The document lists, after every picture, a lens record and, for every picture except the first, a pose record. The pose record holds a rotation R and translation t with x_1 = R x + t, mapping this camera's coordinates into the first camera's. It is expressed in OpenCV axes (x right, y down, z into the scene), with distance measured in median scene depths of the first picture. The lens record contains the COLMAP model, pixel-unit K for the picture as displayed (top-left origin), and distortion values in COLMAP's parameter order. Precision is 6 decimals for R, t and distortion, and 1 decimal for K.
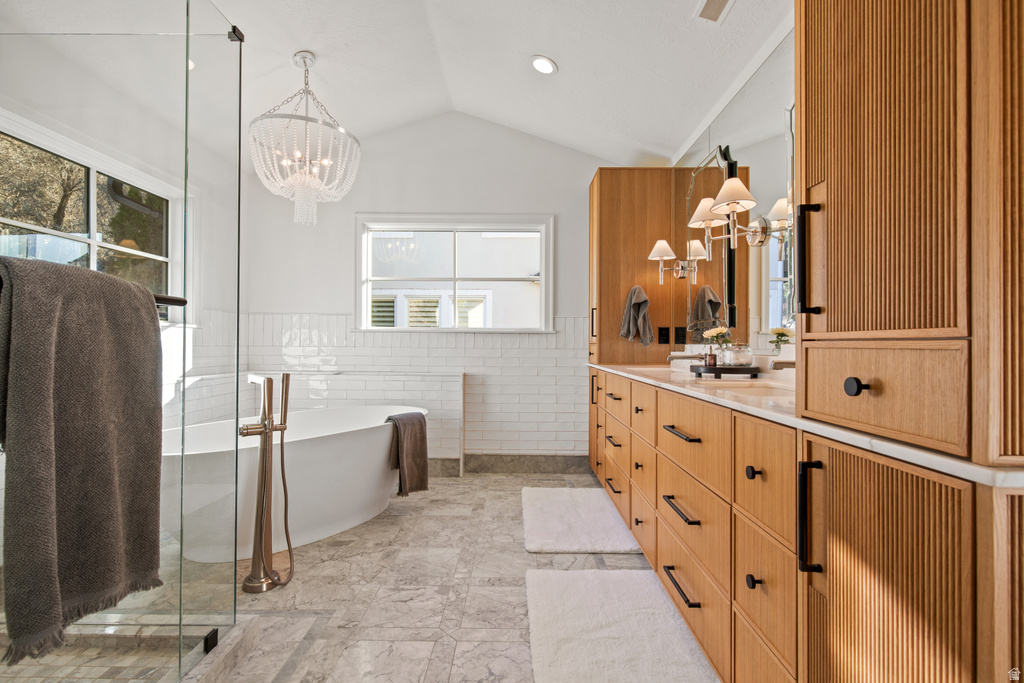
lens RADIAL K [[470.0, 0, 515.1], [0, 470.0, 342.7], [0, 0, 1]] dist [-0.001590, -0.001909]
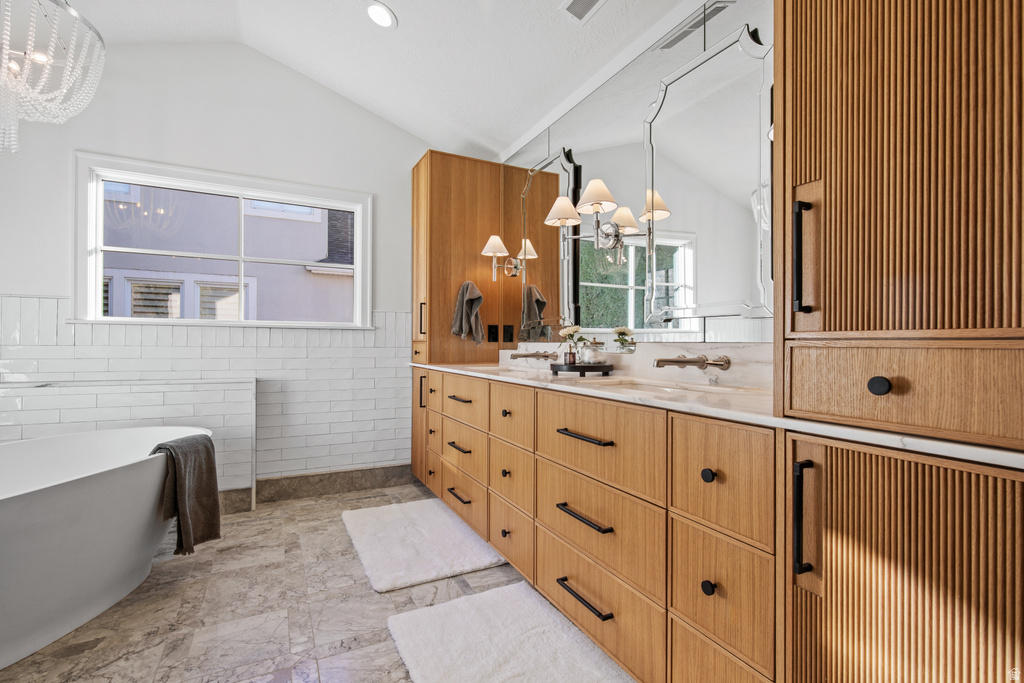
lens RADIAL K [[470.0, 0, 510.2], [0, 470.0, 342.3], [0, 0, 1]] dist [-0.001590, -0.001909]
pose [[0.886934, 0.001123, 0.461896, -0.146169], [-0.003093, 0.999989, 0.003508, -0.000106], [-0.461887, -0.004540, 0.886927, 0.156373]]
